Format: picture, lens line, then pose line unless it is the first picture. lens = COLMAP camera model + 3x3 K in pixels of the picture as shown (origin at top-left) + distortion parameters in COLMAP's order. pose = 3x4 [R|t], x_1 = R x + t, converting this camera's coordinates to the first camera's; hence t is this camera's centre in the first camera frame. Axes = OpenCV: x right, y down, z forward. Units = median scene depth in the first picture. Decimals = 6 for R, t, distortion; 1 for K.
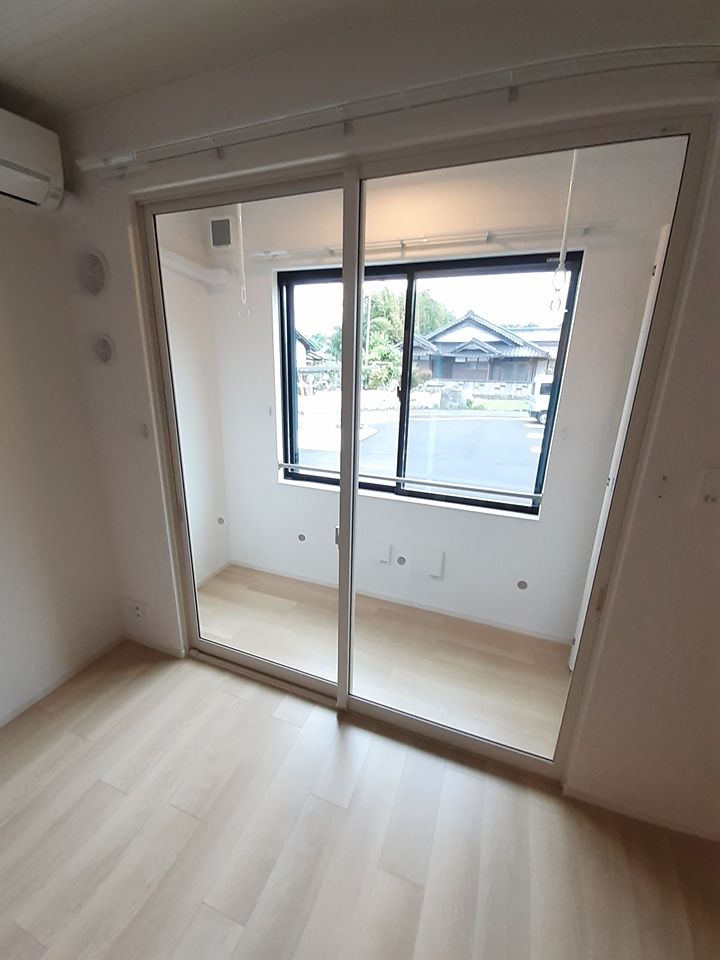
lens RADIAL K [[387.4, 0, 358.9], [0, 387.4, 478.9], [0, 0, 1]] dist [0.000651, -0.000471]
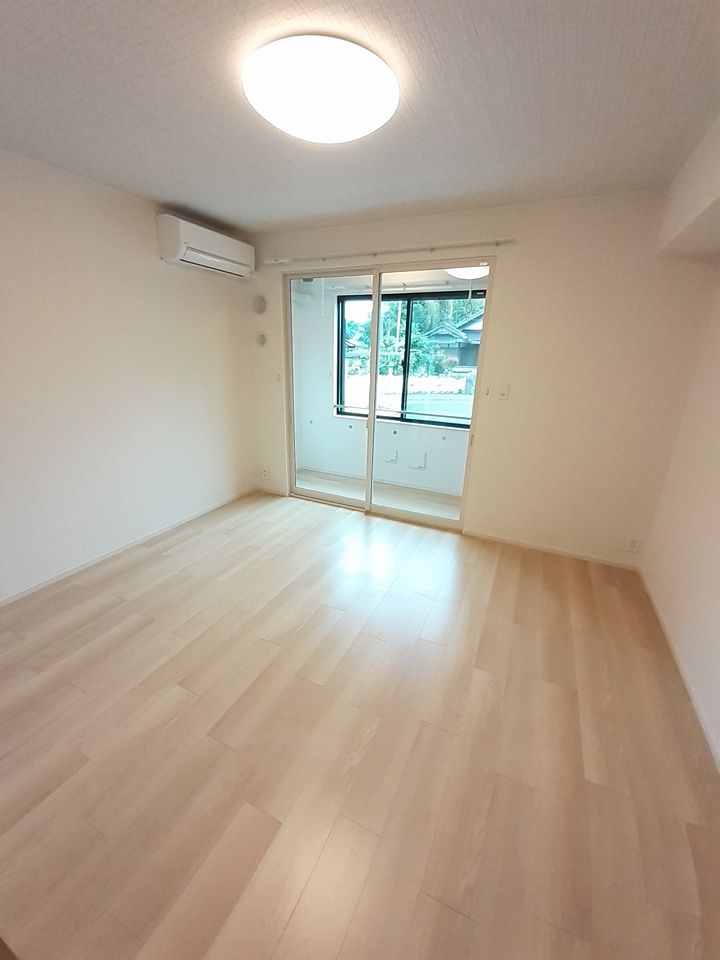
lens RADIAL K [[387.4, 0, 359.0], [0, 387.4, 479.1], [0, 0, 1]] dist [0.000651, -0.000471]
pose [[0.996923, 0.027510, -0.073402, 0.041728], [-0.025395, 0.999239, 0.029593, 0.239263], [0.074161, -0.027638, 0.996863, -0.733280]]
